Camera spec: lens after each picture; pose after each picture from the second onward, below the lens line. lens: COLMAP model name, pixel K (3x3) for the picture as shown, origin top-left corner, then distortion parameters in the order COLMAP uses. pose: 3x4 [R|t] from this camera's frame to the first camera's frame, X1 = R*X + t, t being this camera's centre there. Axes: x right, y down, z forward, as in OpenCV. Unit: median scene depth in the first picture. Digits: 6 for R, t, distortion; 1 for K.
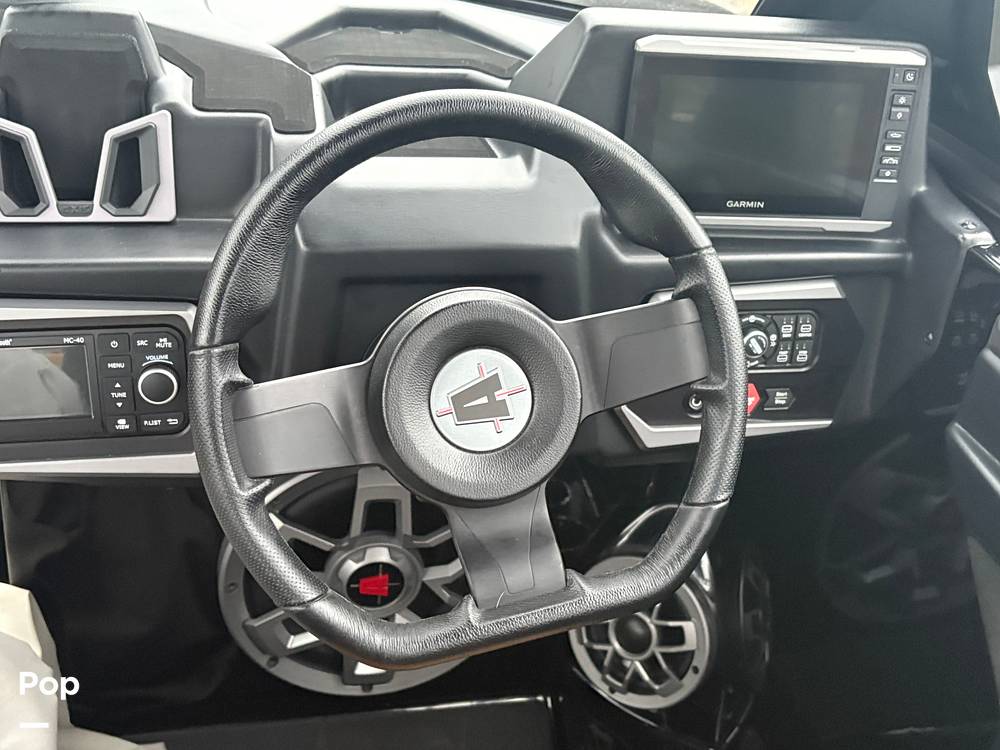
lens RADIAL K [[1254.2, 0, 500.0], [0, 1254.2, 375.0], [0, 0, 1]] dist [0.273194, -0.761606]
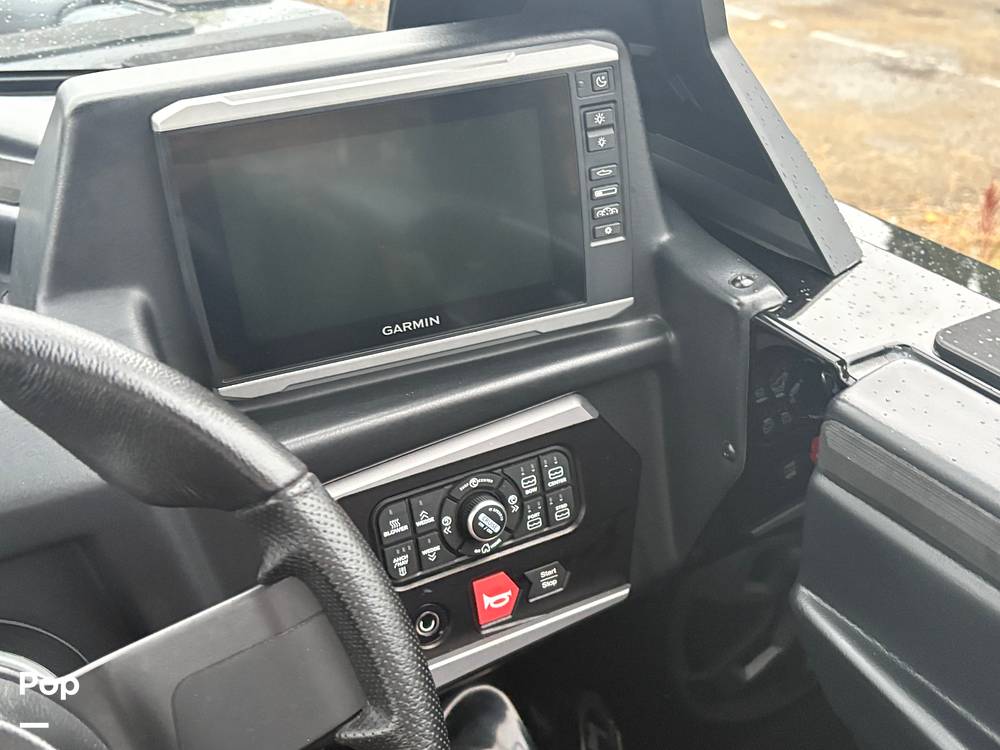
lens RADIAL K [[1254.2, 0, 500.0], [0, 1254.2, 375.0], [0, 0, 1]] dist [0.273194, -0.761606]
pose [[0.962517, -0.240856, 0.124701, 0.150834], [0.243652, 0.969834, -0.007444, -0.094056], [-0.119147, 0.037549, 0.992166, 0.366981]]
